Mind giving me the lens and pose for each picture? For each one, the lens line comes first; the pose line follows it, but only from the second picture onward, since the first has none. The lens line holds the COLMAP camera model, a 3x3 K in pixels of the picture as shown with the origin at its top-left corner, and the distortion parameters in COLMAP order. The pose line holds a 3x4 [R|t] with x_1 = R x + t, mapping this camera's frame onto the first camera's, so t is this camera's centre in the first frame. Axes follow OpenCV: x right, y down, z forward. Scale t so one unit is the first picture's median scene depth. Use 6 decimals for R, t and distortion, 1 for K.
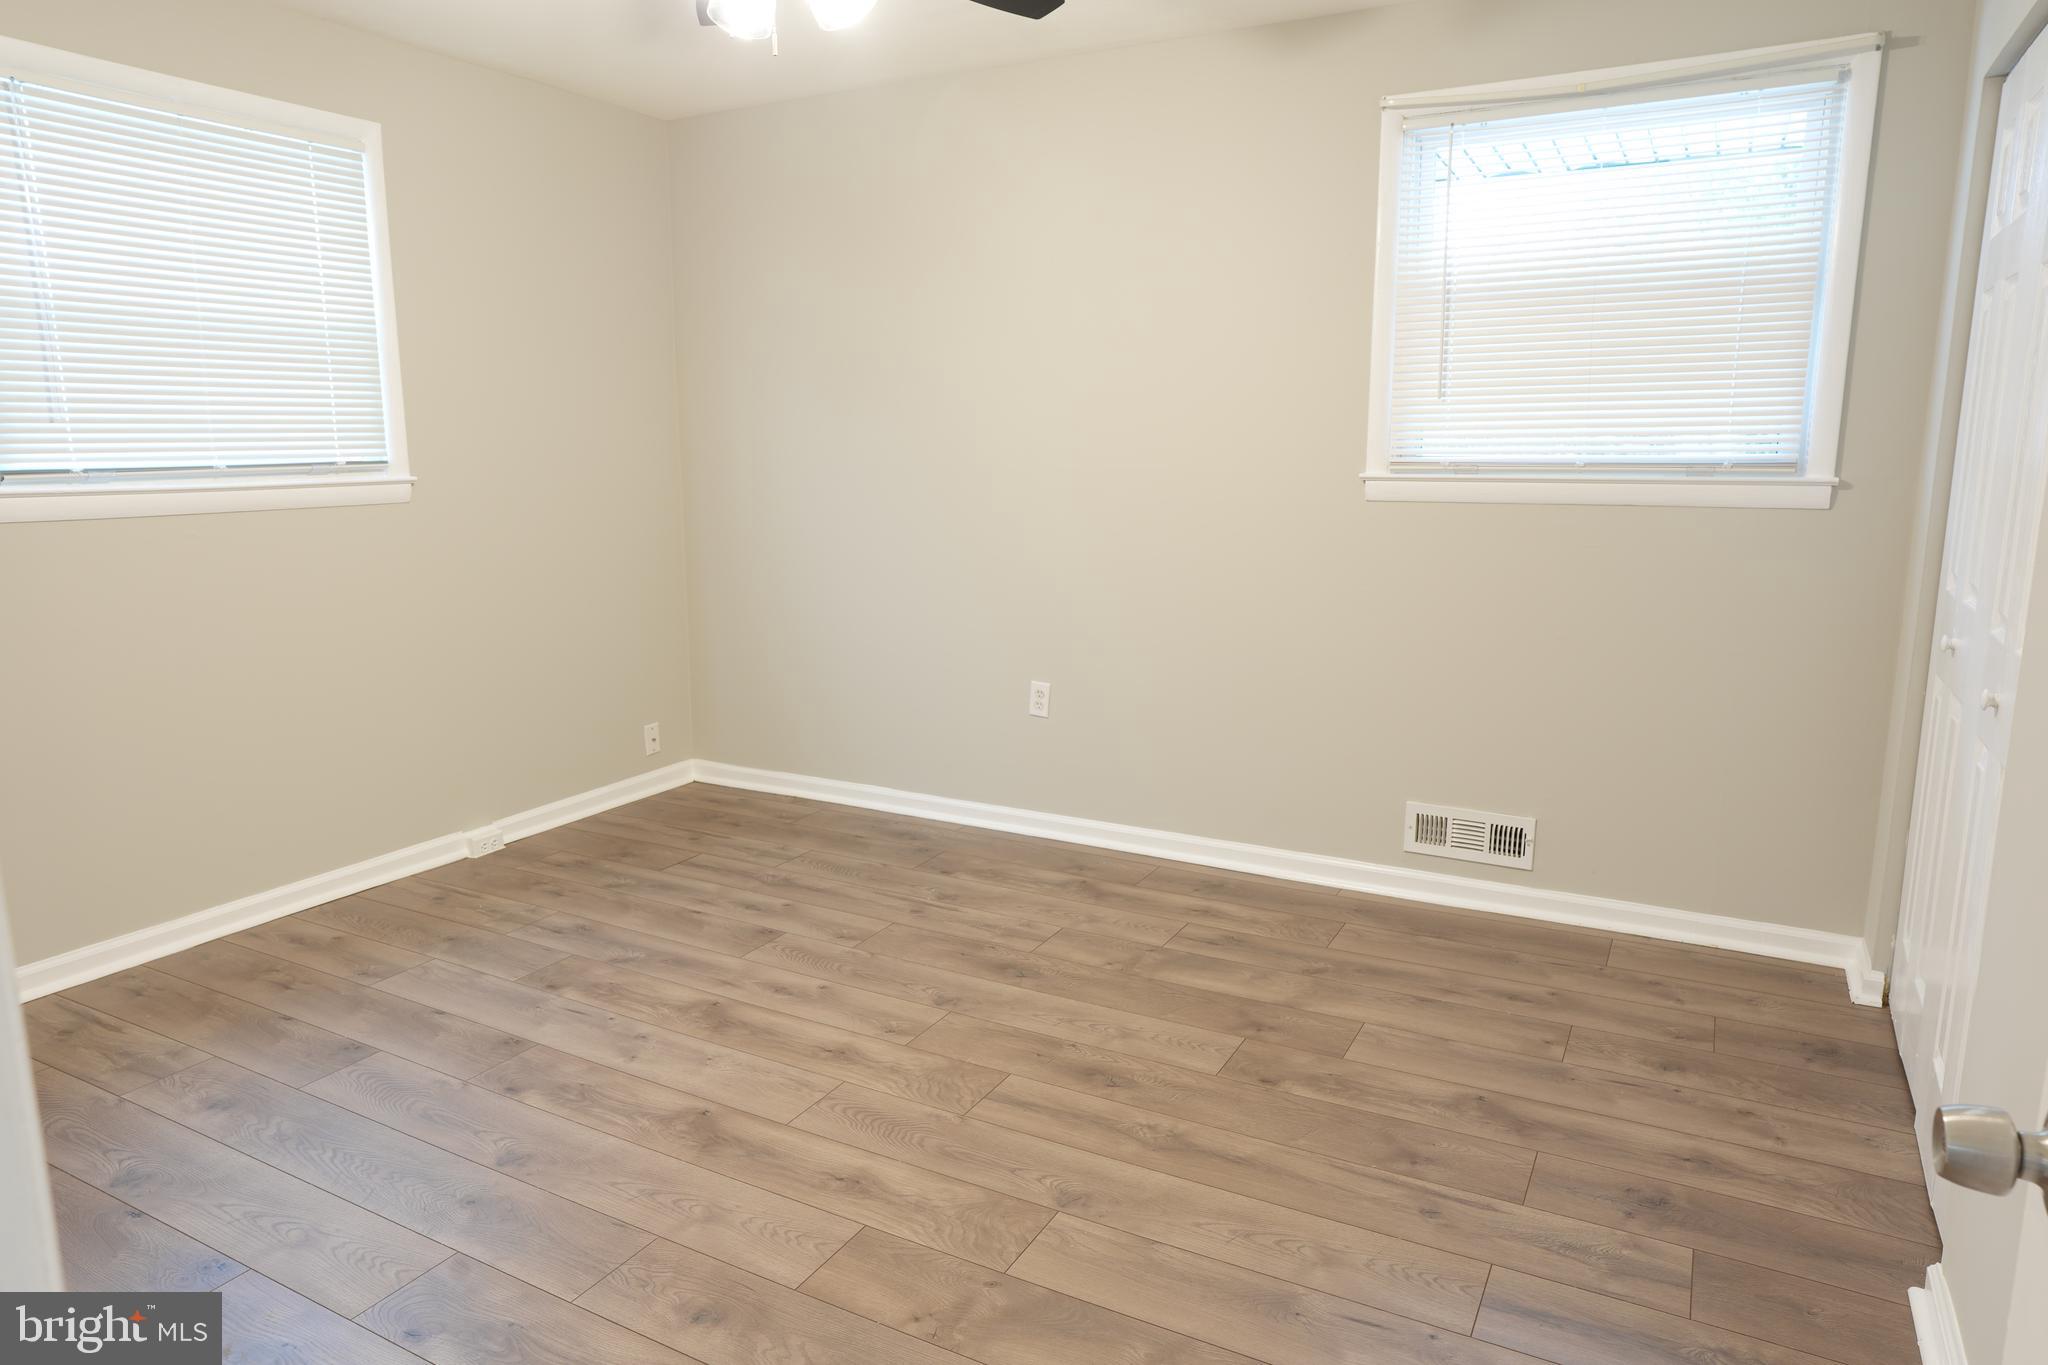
lens RADIAL K [[1306.8, 0, 1018.7], [0, 1306.8, 673.4], [0, 0, 1]] dist [-0.003758, 0.000086]
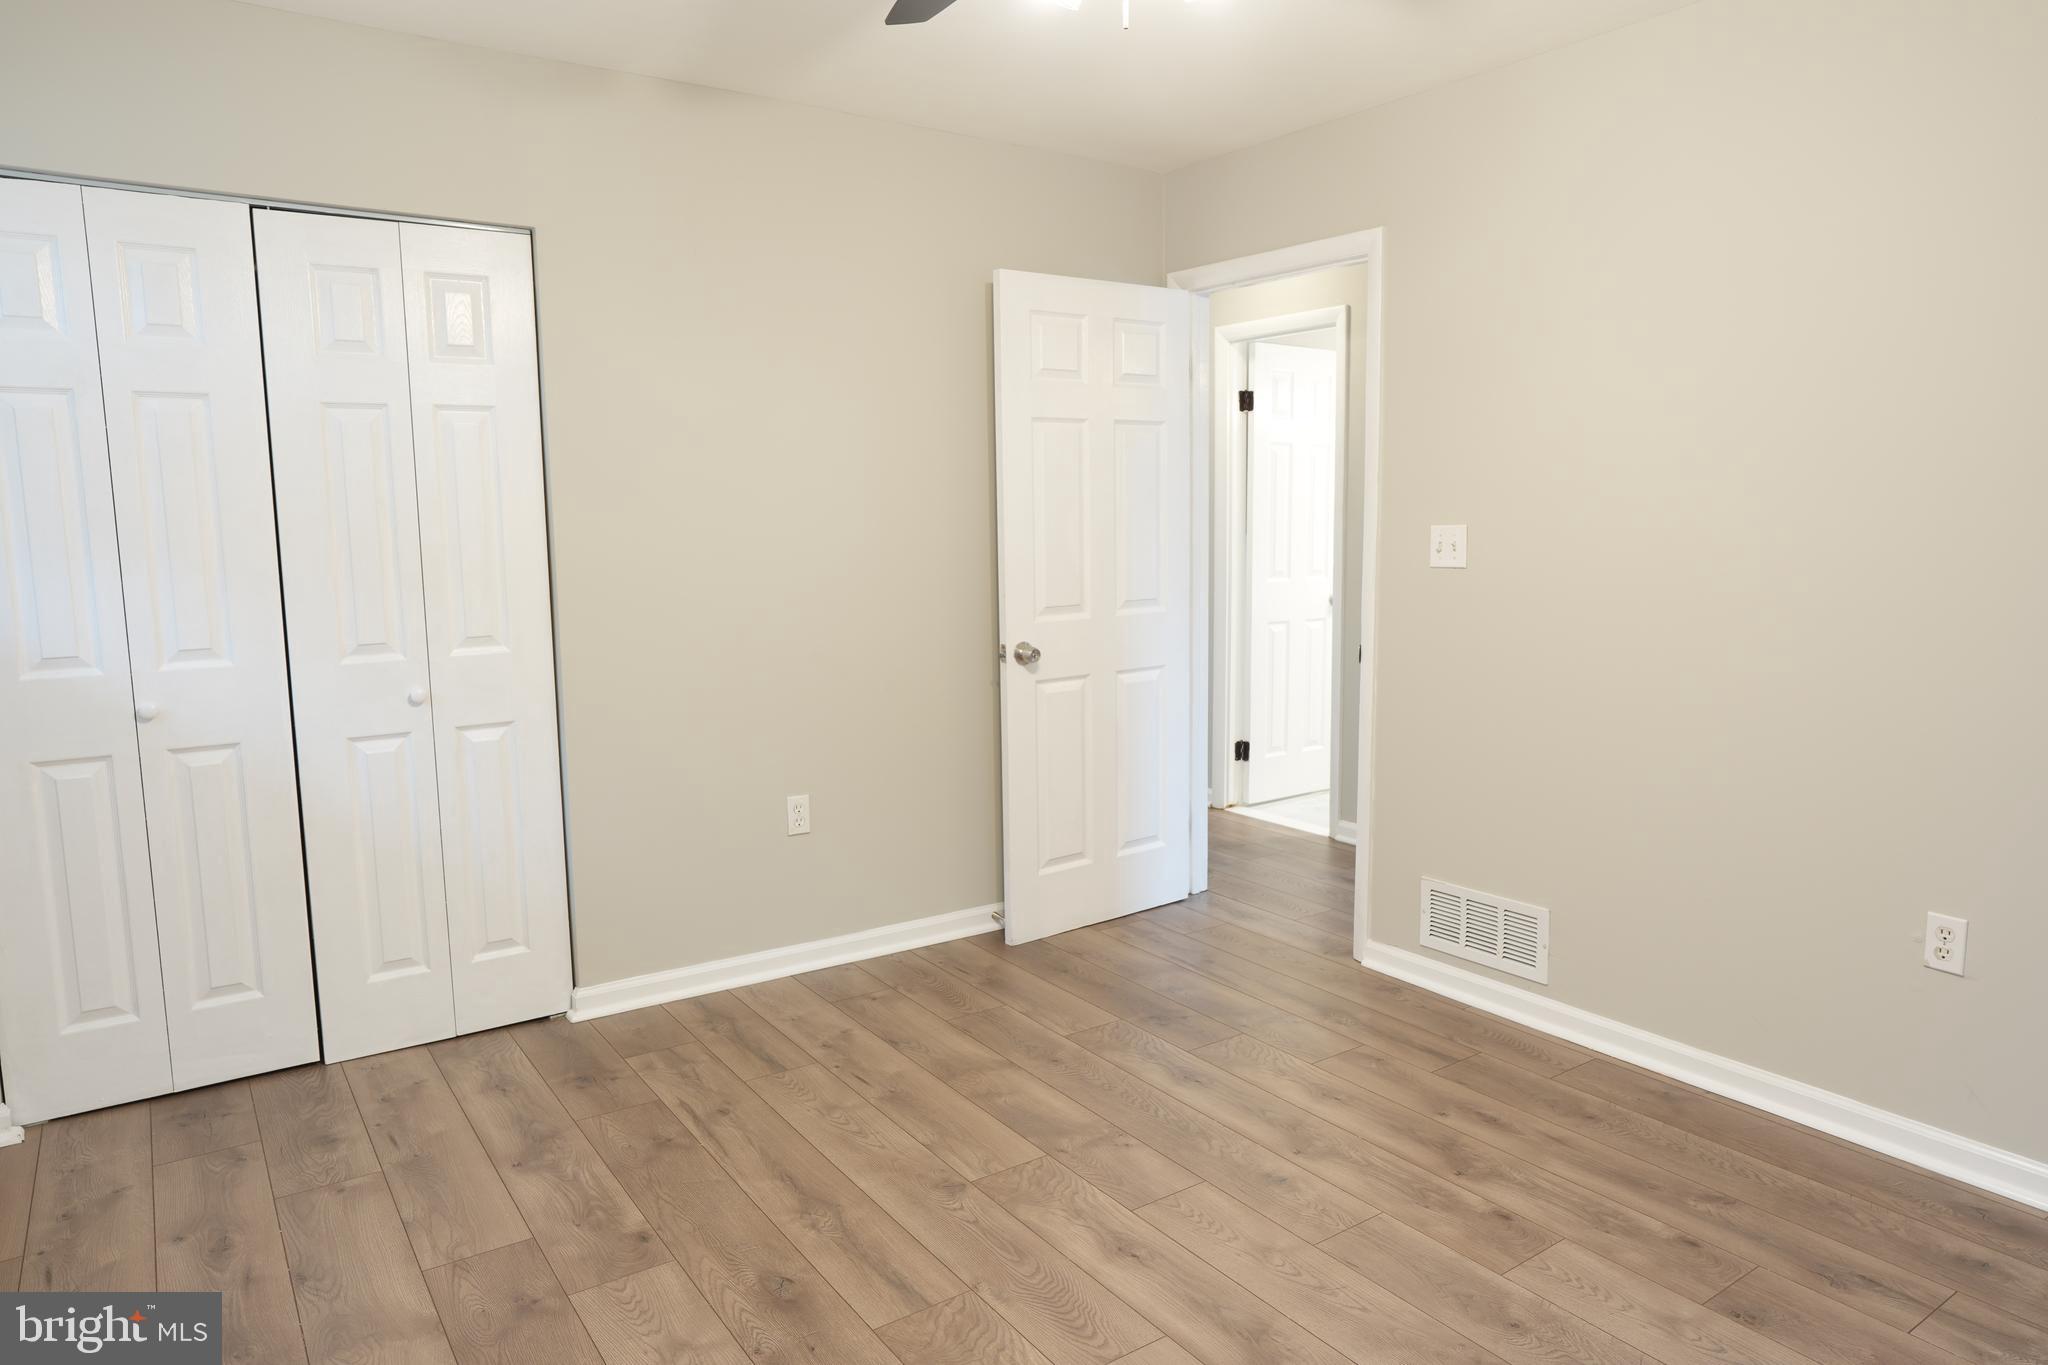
lens RADIAL K [[1306.8, 0, 1018.7], [0, 1306.8, 673.4], [0, 0, 1]] dist [-0.003758, 0.000086]
pose [[-0.893755, -0.048378, 0.445939, -0.461342], [0.090579, 0.954221, 0.285059, -0.316131], [-0.439314, 0.295166, -0.848458, 1.682628]]
